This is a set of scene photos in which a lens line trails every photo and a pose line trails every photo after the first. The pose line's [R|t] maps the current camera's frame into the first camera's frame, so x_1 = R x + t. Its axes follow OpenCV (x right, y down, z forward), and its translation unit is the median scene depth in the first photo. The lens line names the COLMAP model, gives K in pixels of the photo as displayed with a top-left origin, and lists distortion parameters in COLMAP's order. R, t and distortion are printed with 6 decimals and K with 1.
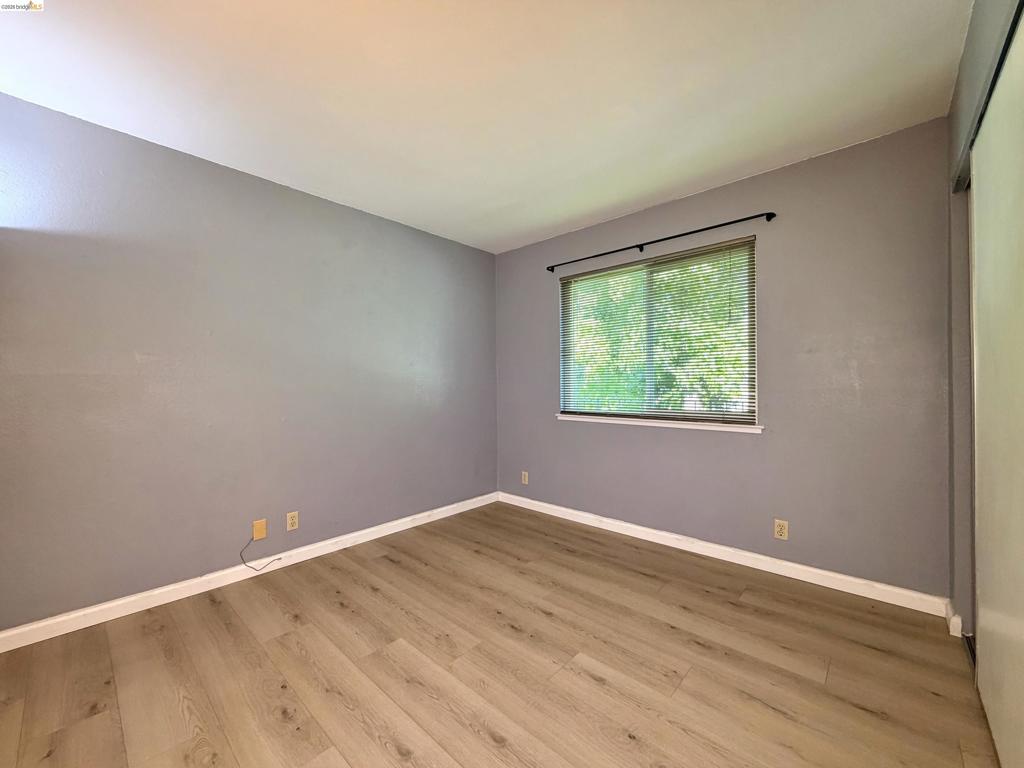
lens RADIAL K [[409.7, 0, 505.2], [0, 409.7, 384.9], [0, 0, 1]] dist [-0.004260, -0.000138]
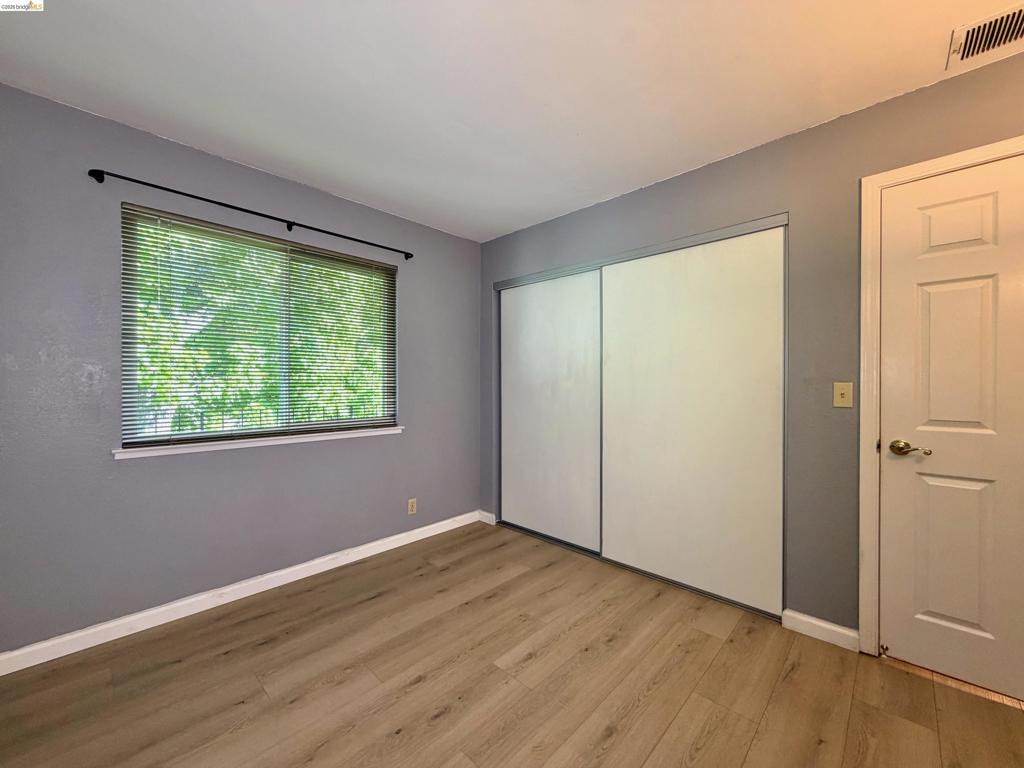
lens RADIAL K [[409.7, 0, 514.2], [0, 409.7, 384.7], [0, 0, 1]] dist [-0.004260, -0.000138]
pose [[0.004136, 0.001468, 0.999990, -0.577865], [-0.000017, 0.999999, -0.001468, -0.020550], [-0.999991, -0.000011, 0.004136, 0.661211]]
